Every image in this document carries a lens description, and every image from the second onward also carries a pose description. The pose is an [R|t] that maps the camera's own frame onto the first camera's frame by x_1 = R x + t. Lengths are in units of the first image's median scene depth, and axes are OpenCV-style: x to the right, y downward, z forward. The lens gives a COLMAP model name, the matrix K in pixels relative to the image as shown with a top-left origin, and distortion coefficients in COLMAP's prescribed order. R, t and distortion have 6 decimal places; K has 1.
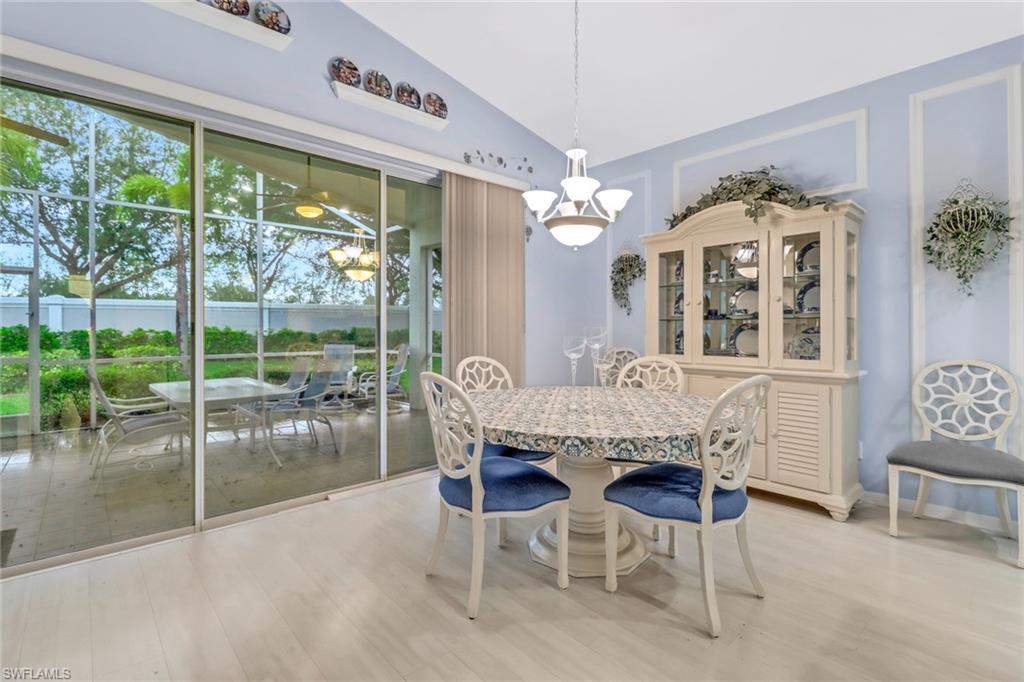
lens RADIAL K [[480.7, 0, 509.8], [0, 480.7, 339.5], [0, 0, 1]] dist [0.001177, -0.000013]
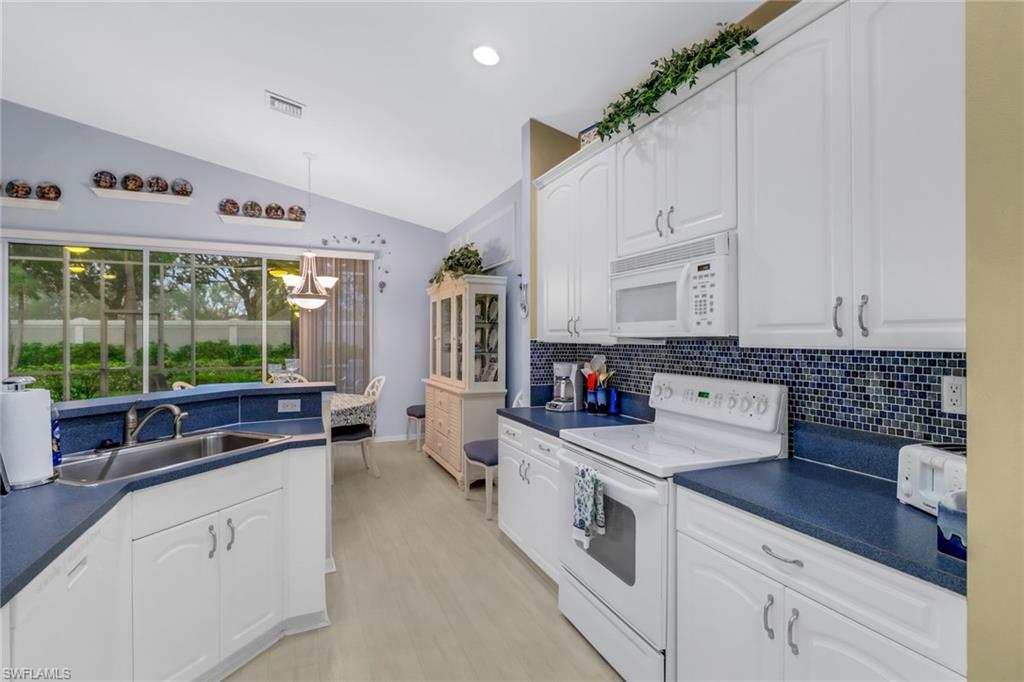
lens RADIAL K [[482.0, 0, 504.5], [0, 482.0, 341.7], [0, 0, 1]] dist [-0.005573, -0.000688]
pose [[0.950241, 0.000685, -0.311515, 1.084133], [-0.006152, 0.999844, -0.016570, -0.048732], [0.311455, 0.017662, 0.950097, -0.307622]]
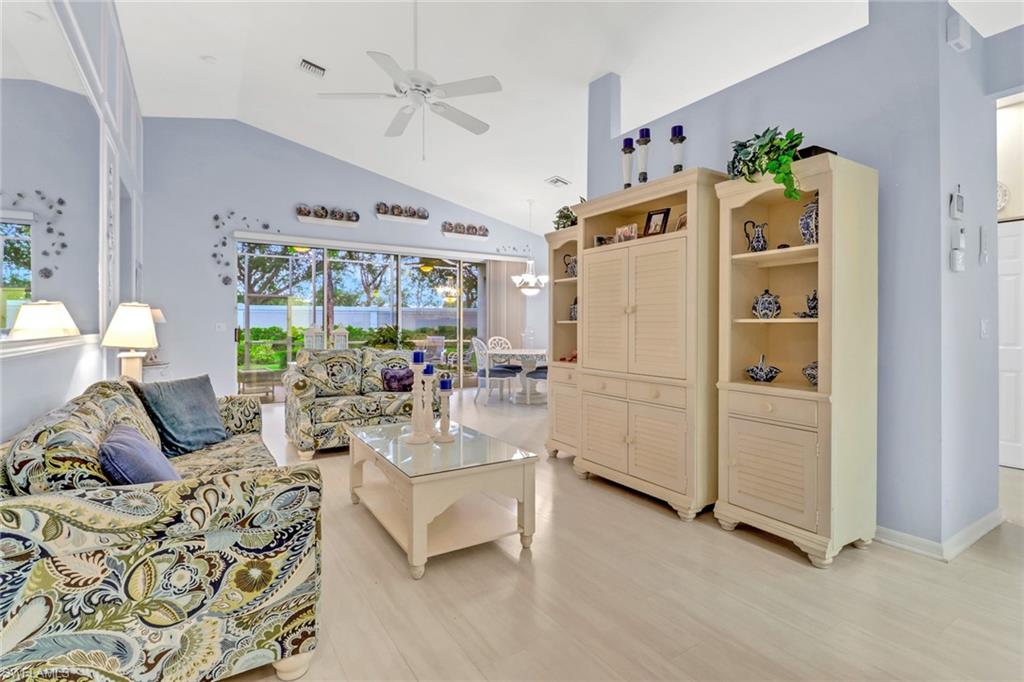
lens RADIAL K [[480.7, 0, 512.3], [0, 480.7, 330.8], [0, 0, 1]] dist [0.001177, -0.000013]
pose [[0.988478, -0.002126, -0.151352, 0.373389], [0.000131, 0.999913, -0.013187, 0.034177], [0.151367, 0.013015, 0.988392, -1.422246]]
